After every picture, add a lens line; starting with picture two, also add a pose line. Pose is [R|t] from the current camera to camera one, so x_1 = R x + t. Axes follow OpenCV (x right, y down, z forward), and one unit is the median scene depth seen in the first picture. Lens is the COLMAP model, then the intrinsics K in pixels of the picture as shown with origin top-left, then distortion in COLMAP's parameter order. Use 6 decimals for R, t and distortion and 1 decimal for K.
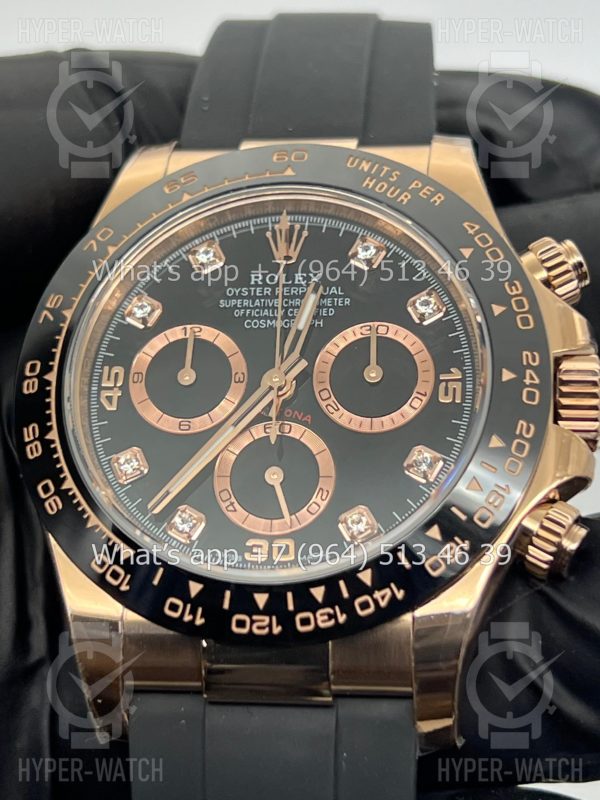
lens RADIAL K [[1888.7, 0, 298.4], [0, 1888.7, 395.9], [0, 0, 1]] dist [0.132500, 0.000000]
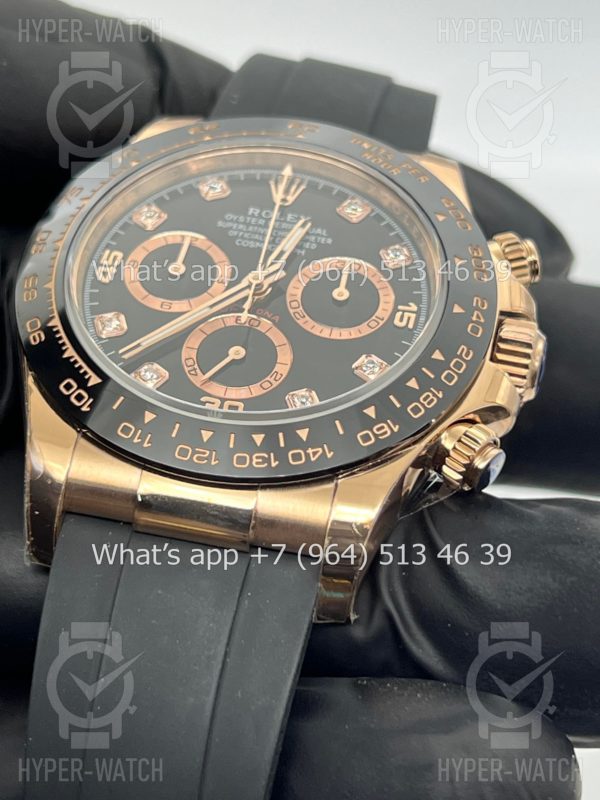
lens RADIAL K [[1888.7, 0, 301.6], [0, 1888.7, 401.1], [0, 0, 1]] dist [0.132500, 0.000000]
pose [[0.977139, 0.212037, 0.015509, 0.012814], [-0.200909, 0.944789, -0.258862, 0.345677], [-0.069541, 0.249828, 0.965790, -0.072772]]
